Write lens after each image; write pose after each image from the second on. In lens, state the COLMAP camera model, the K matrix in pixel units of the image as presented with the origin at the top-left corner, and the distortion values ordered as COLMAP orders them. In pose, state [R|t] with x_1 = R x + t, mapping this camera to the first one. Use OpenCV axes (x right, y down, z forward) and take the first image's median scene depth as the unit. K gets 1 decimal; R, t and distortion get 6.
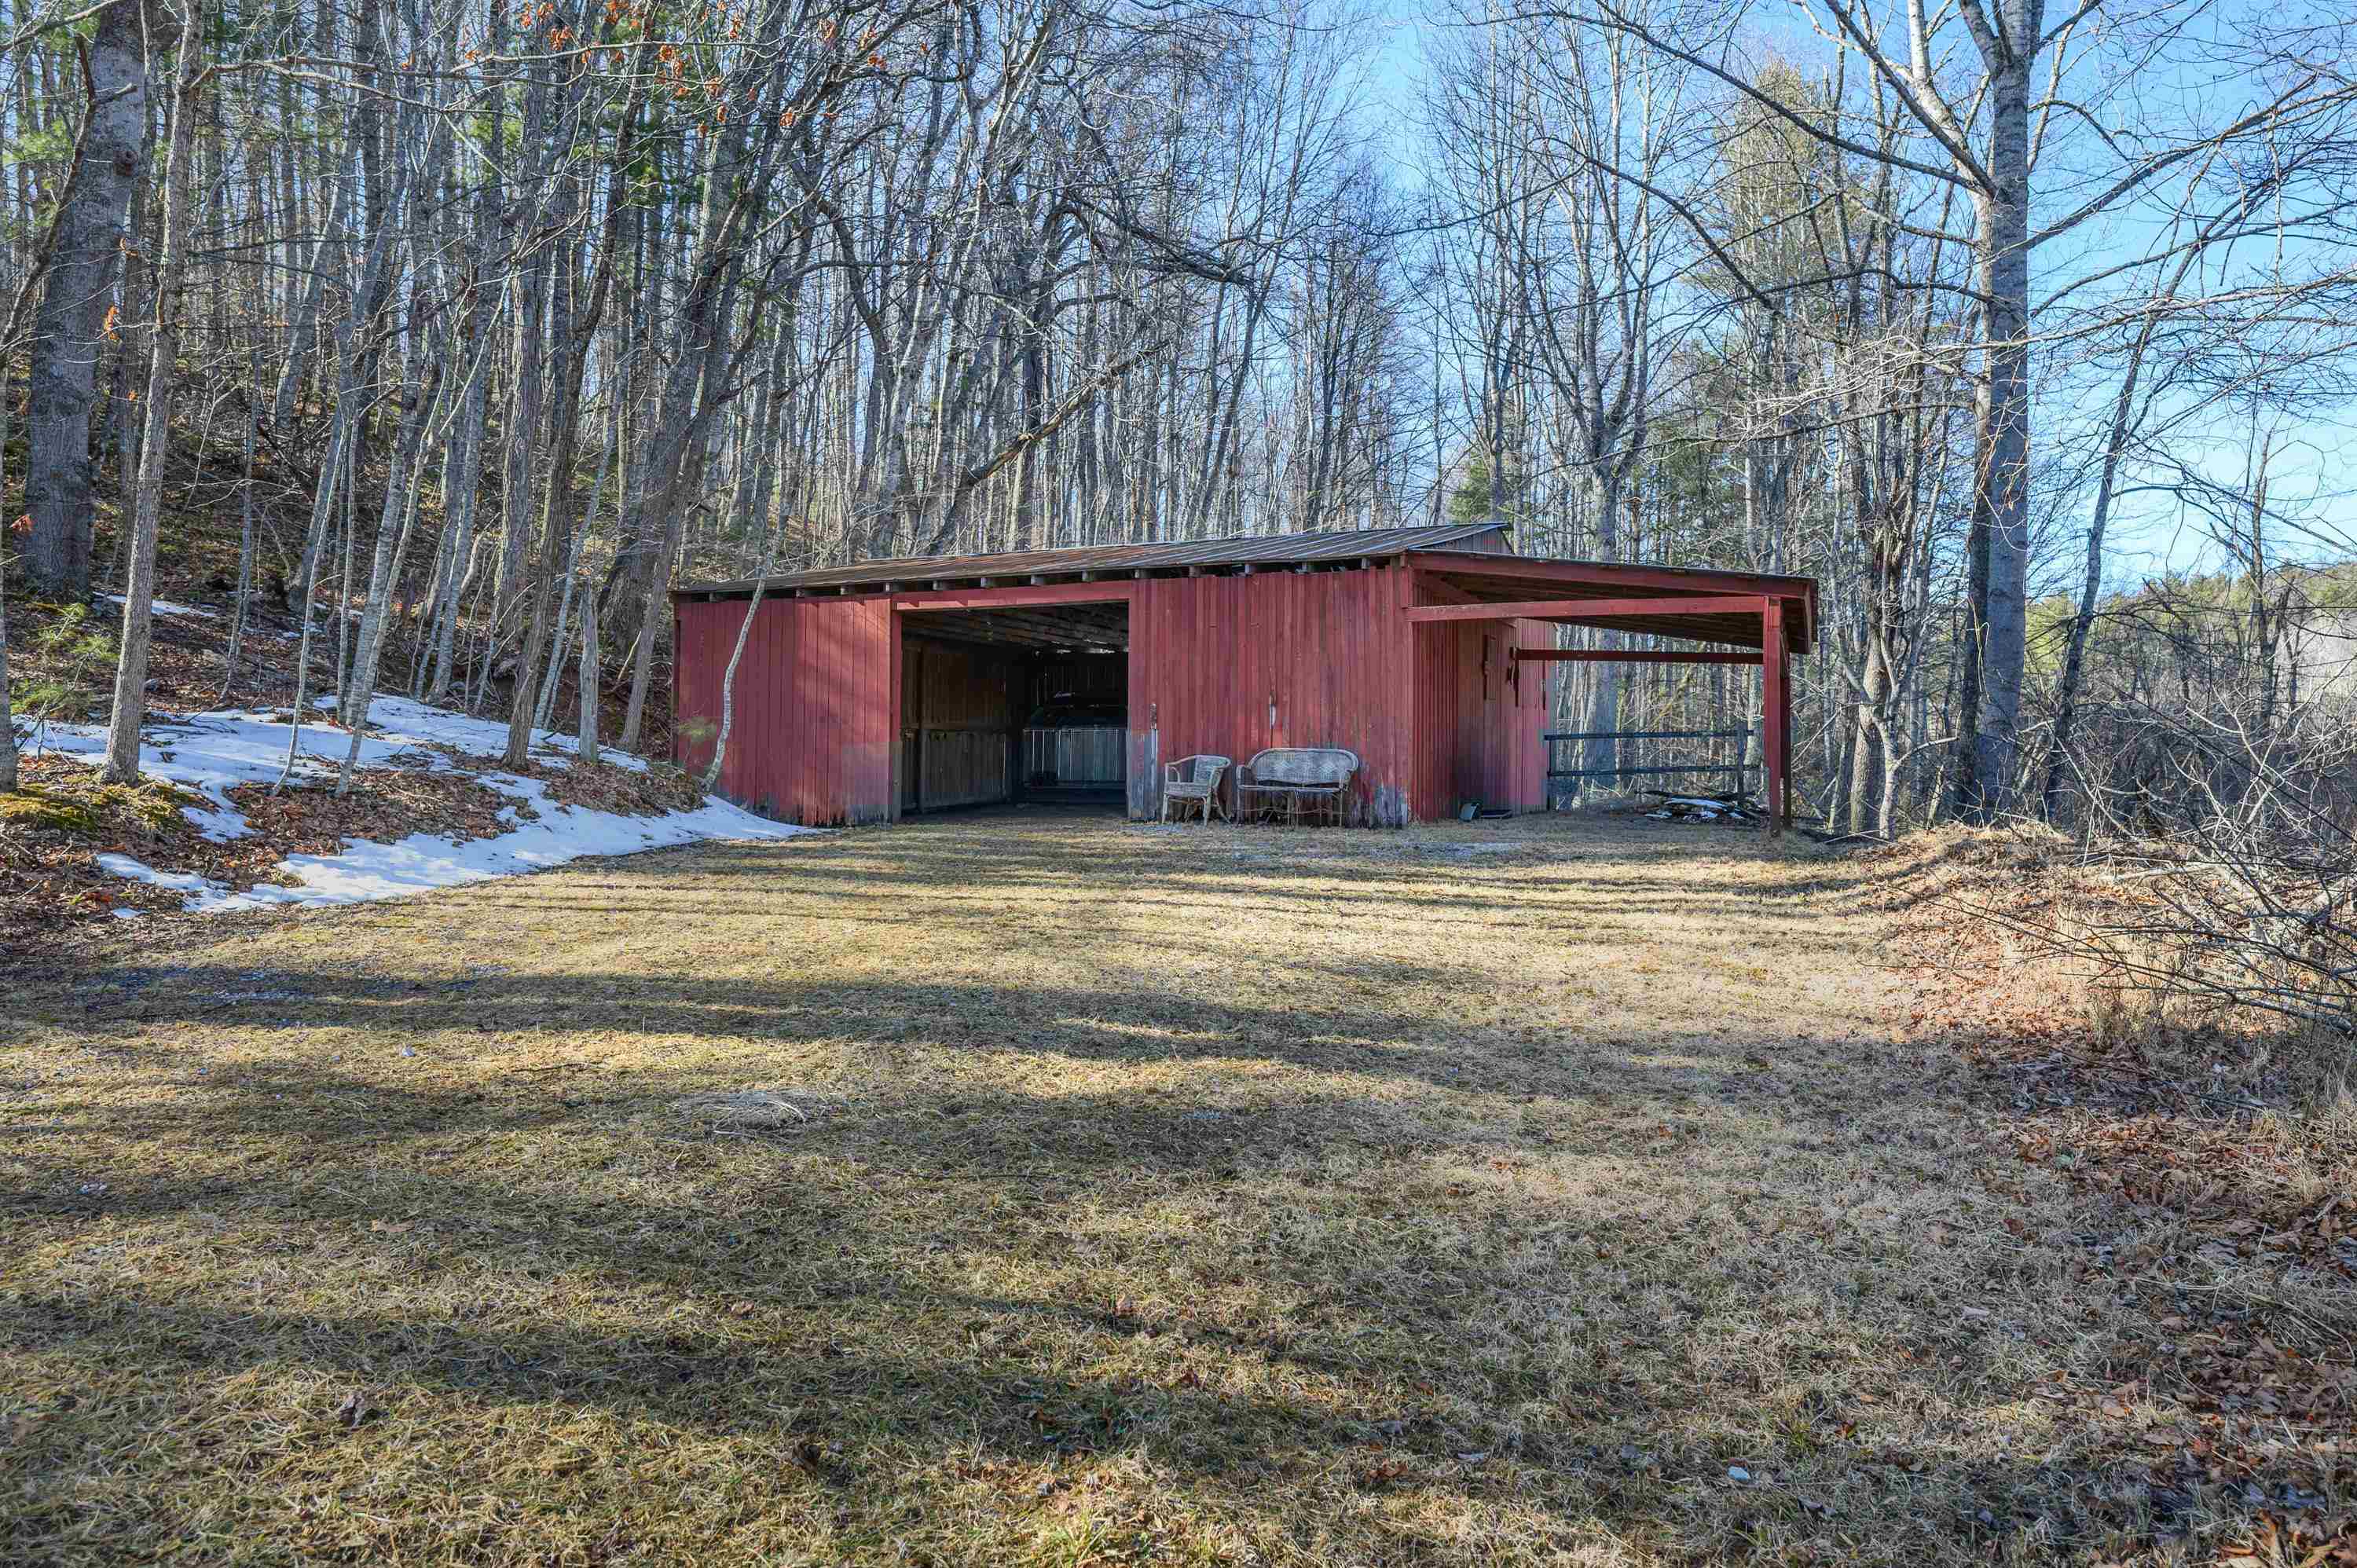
lens RADIAL K [[1559.1, 0, 1181.2], [0, 1559.1, 778.3], [0, 0, 1]] dist [0.001410, 0.000211]
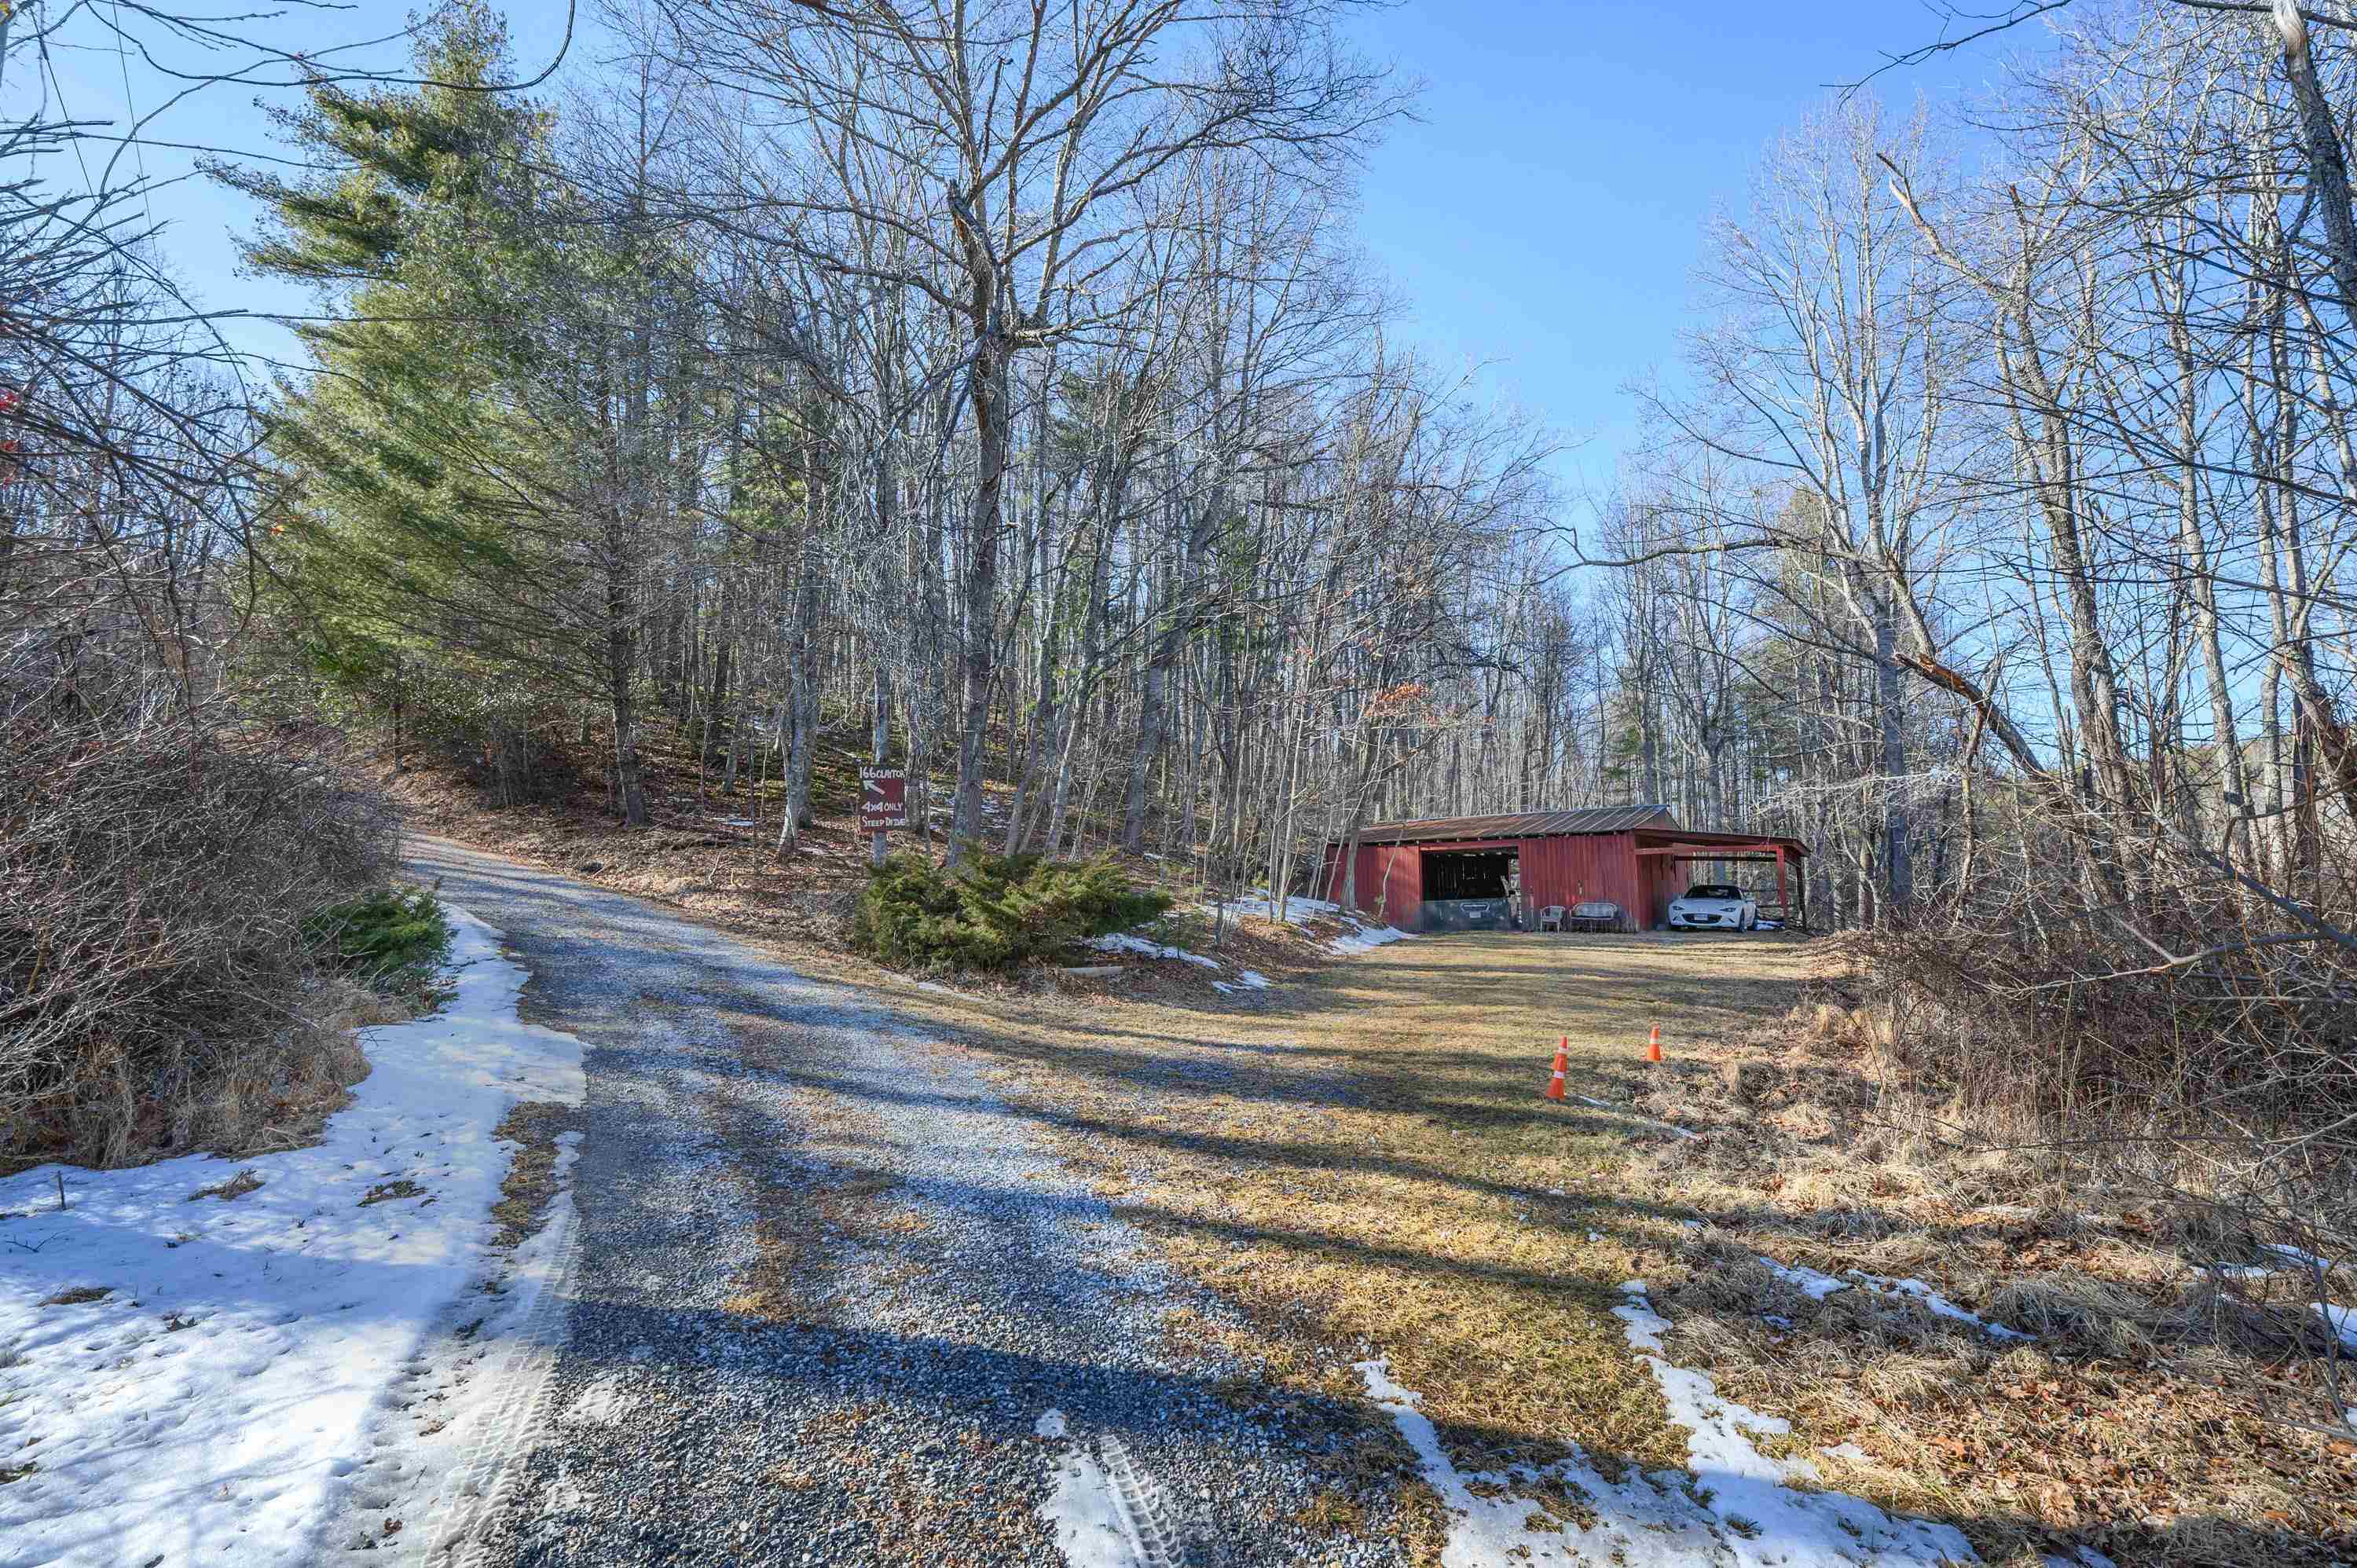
lens RADIAL K [[1017.3, 0, 1174.2], [0, 1017.3, 801.3], [0, 0, 1]] dist [-0.000613, -0.000066]
pose [[0.973885, -0.036359, -0.224113, -0.217928], [0.012852, 0.994340, -0.105467, -0.017601], [0.226679, 0.099832, 0.968840, -0.839764]]
